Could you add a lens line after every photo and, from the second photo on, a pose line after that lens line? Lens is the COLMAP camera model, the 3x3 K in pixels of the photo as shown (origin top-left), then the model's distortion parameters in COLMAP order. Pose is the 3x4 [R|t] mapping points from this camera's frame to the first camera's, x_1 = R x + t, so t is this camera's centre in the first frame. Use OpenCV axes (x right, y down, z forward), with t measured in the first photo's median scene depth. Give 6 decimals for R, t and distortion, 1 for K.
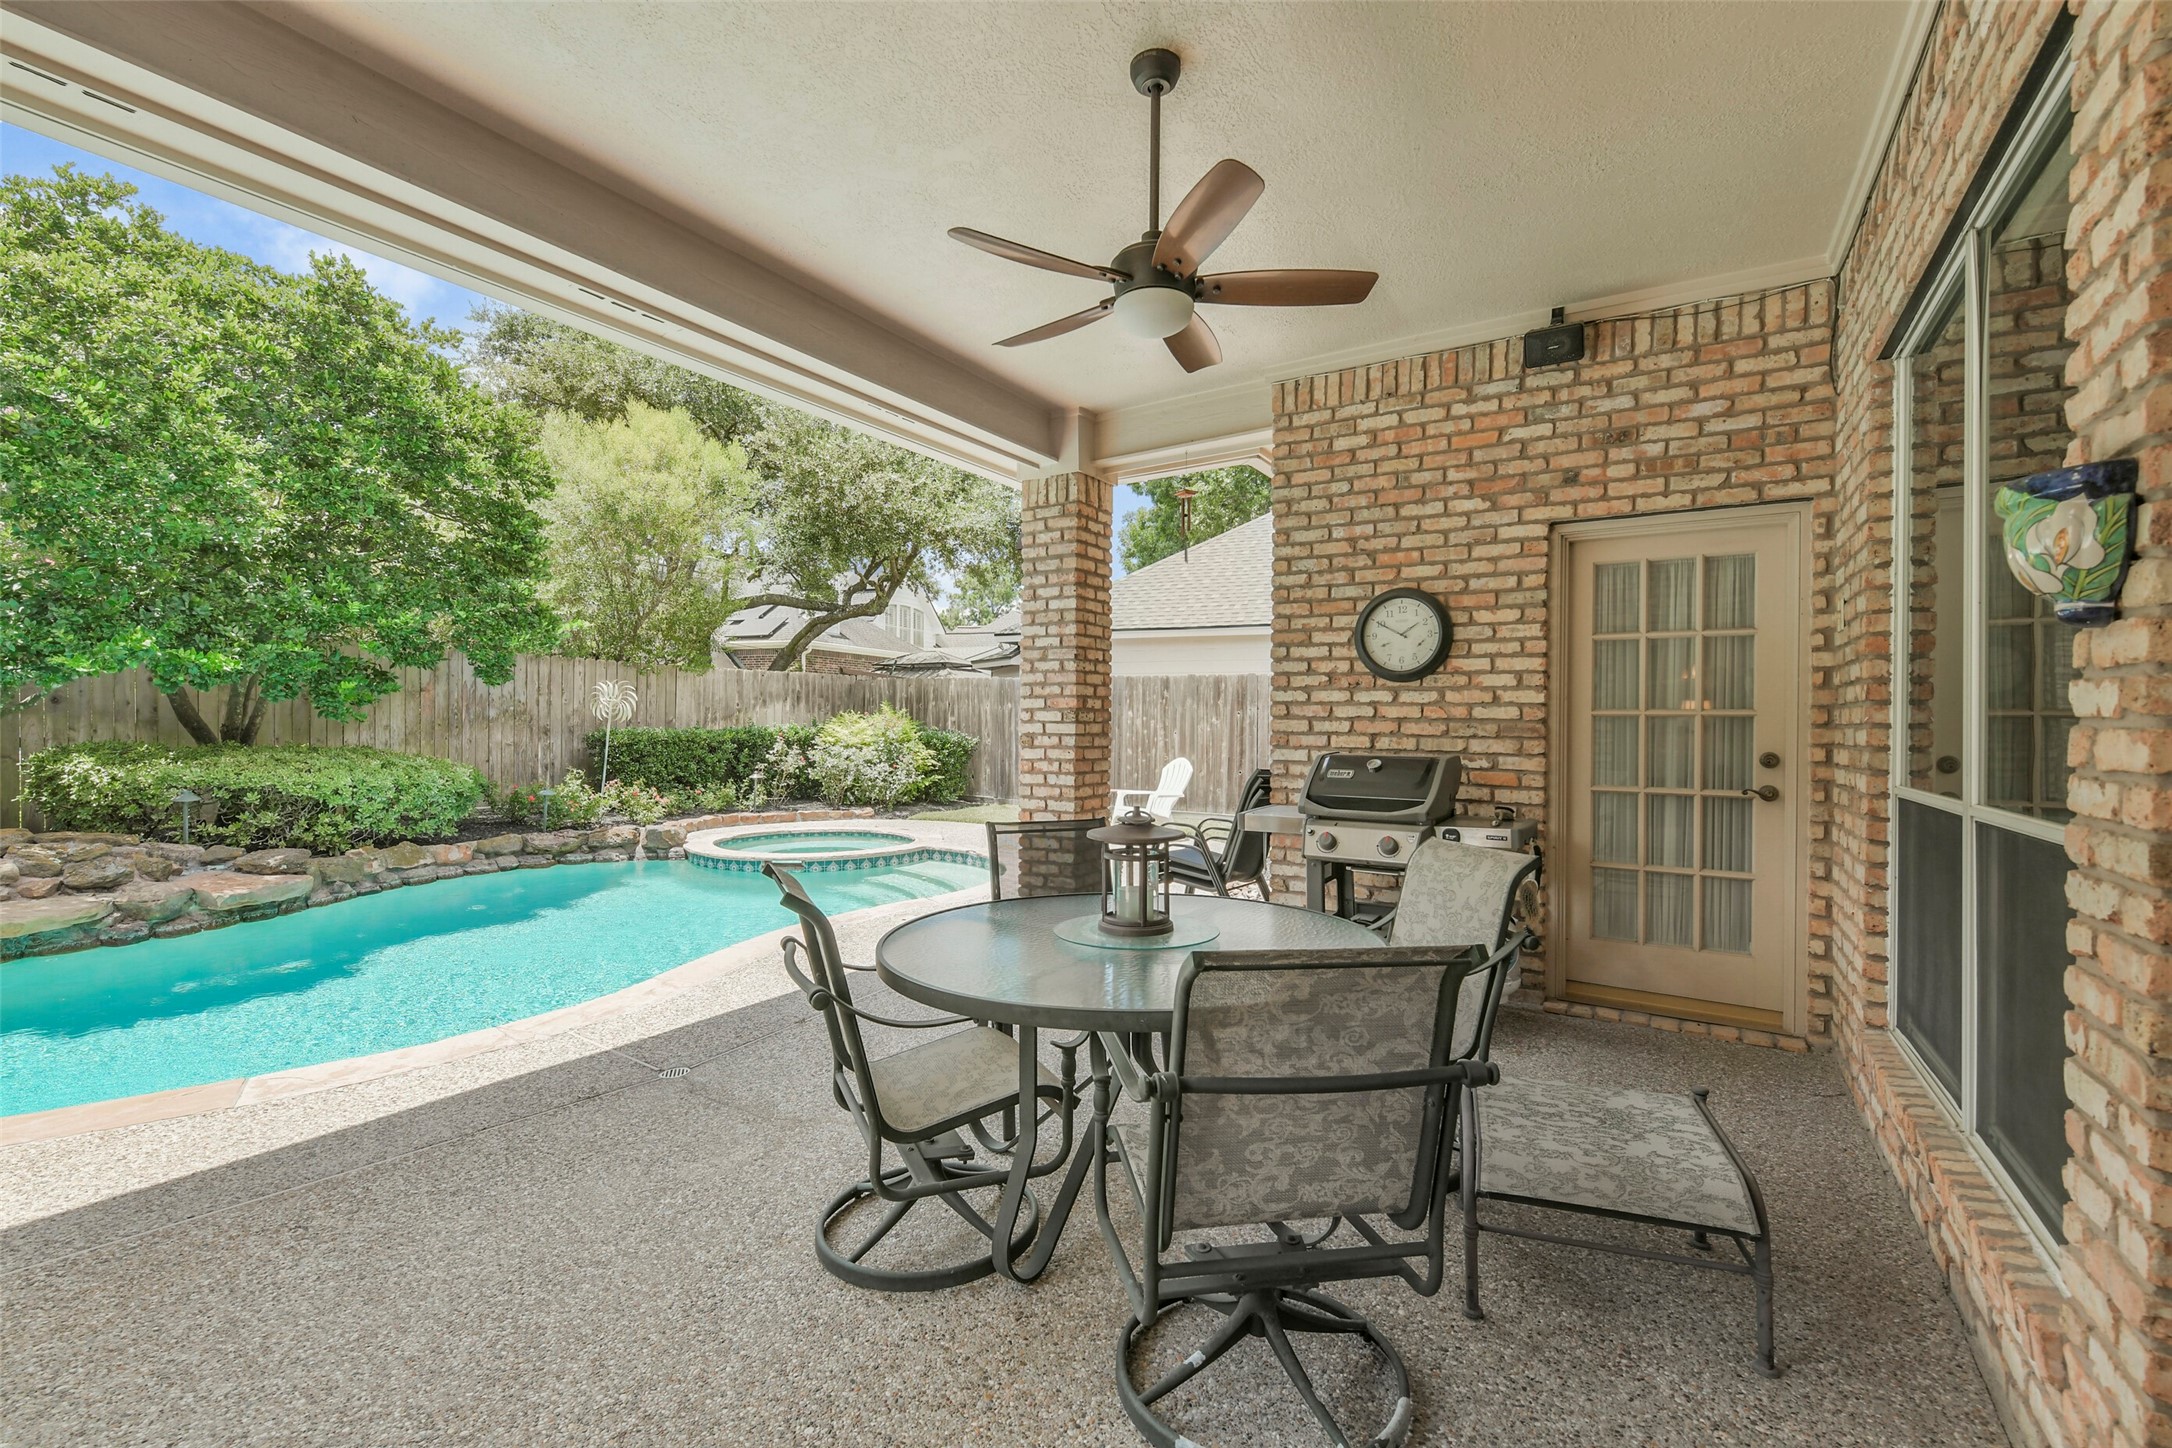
lens RADIAL K [[935.2, 0, 1086.0], [0, 935.2, 724.0], [0, 0, 1]] dist [0.023740, -0.008561]
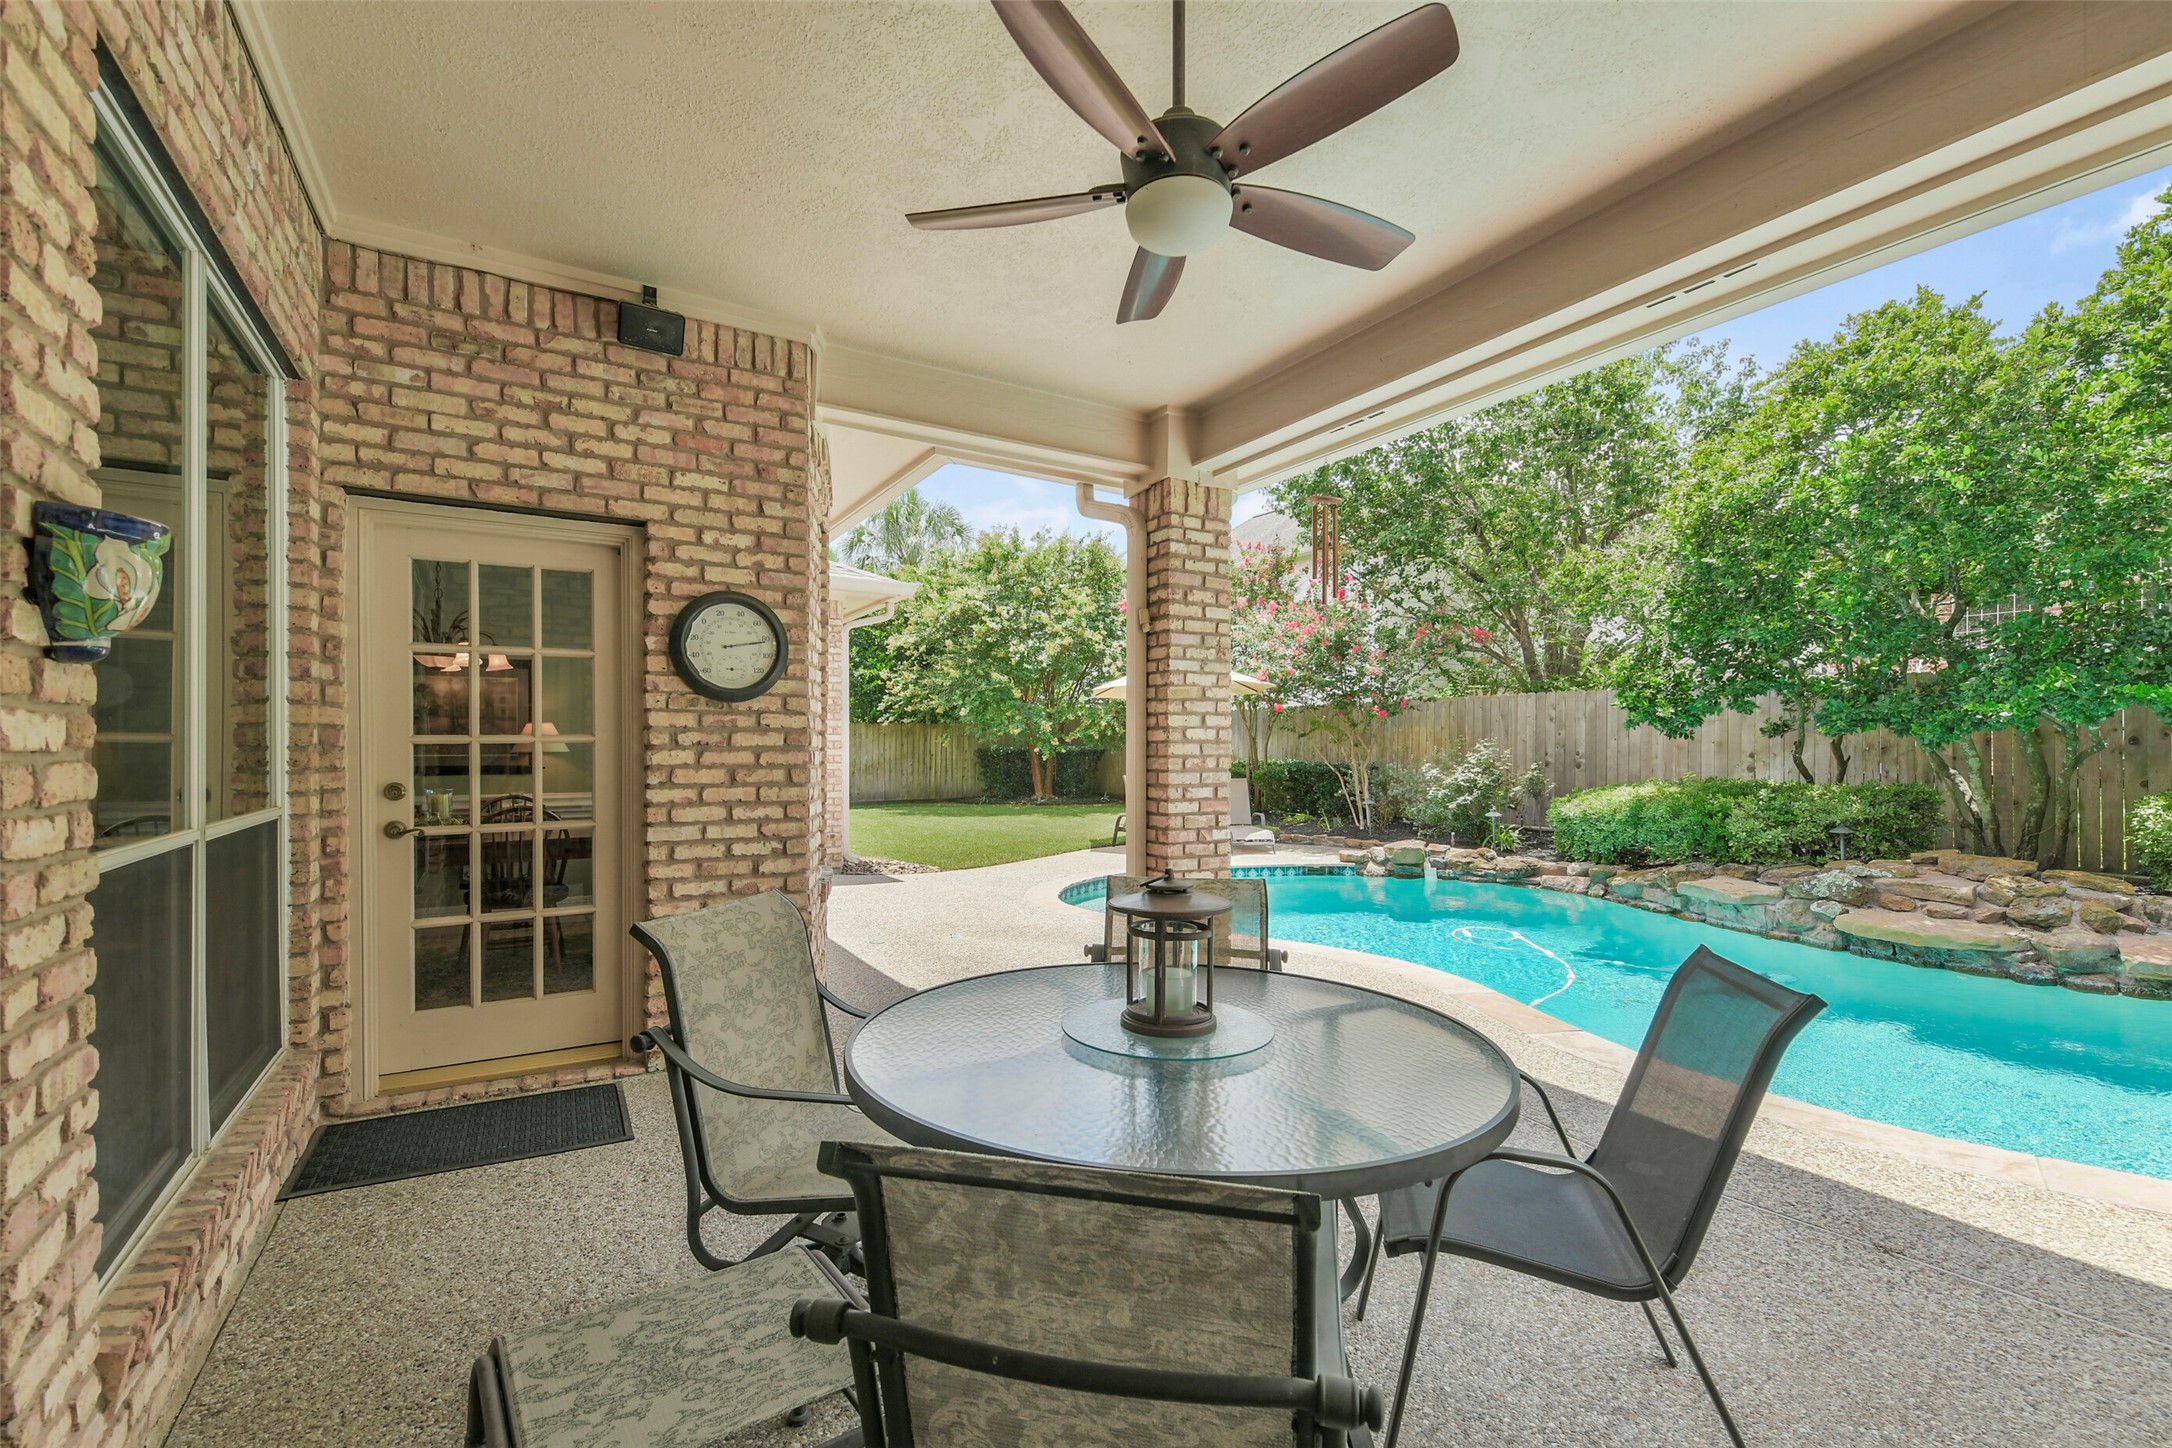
lens RADIAL K [[930.8, 0, 1085.8], [0, 930.8, 752.4], [0, 0, 1]] dist [0.009632, -0.000106]
pose [[-0.462531, -0.005207, -0.886588, 0.355597], [-0.008922, 0.999959, -0.001218, -0.003585], [0.886558, 0.007347, -0.462559, 0.595023]]
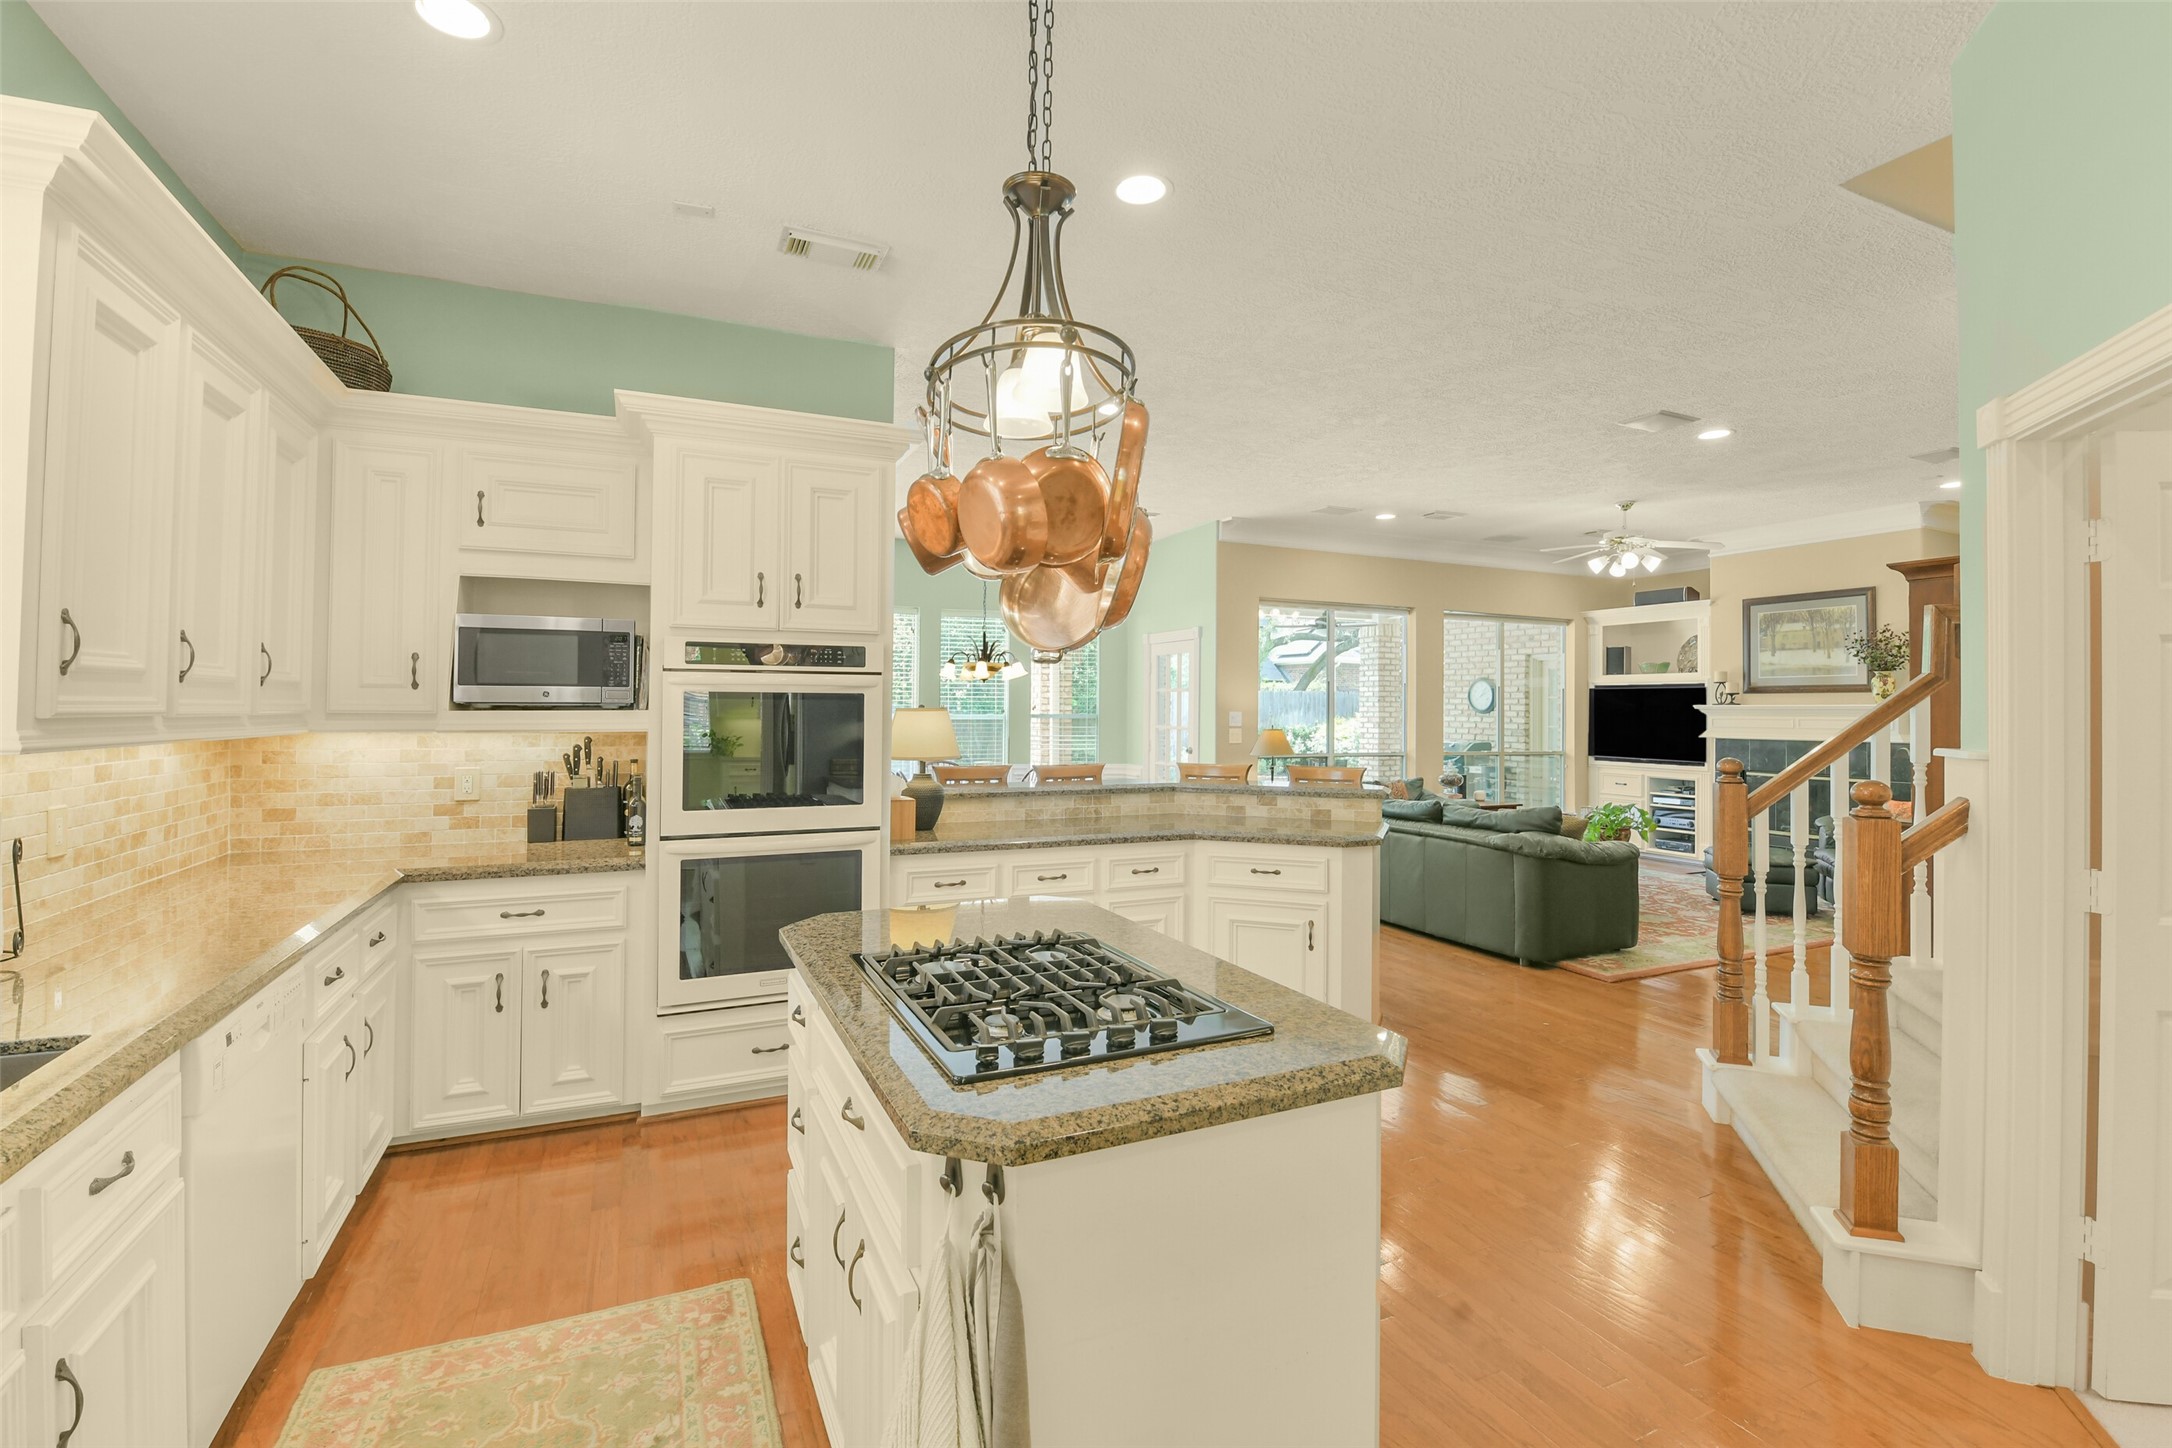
lens RADIAL K [[978.7, 0, 1091.8], [0, 978.7, 695.3], [0, 0, 1]] dist [0.002991, -0.009893]
pose [[0.838055, -0.011065, -0.545474, 0.725793], [-0.001861, 0.999731, -0.023138, -0.025597], [0.545583, 0.020406, 0.837808, -1.468974]]
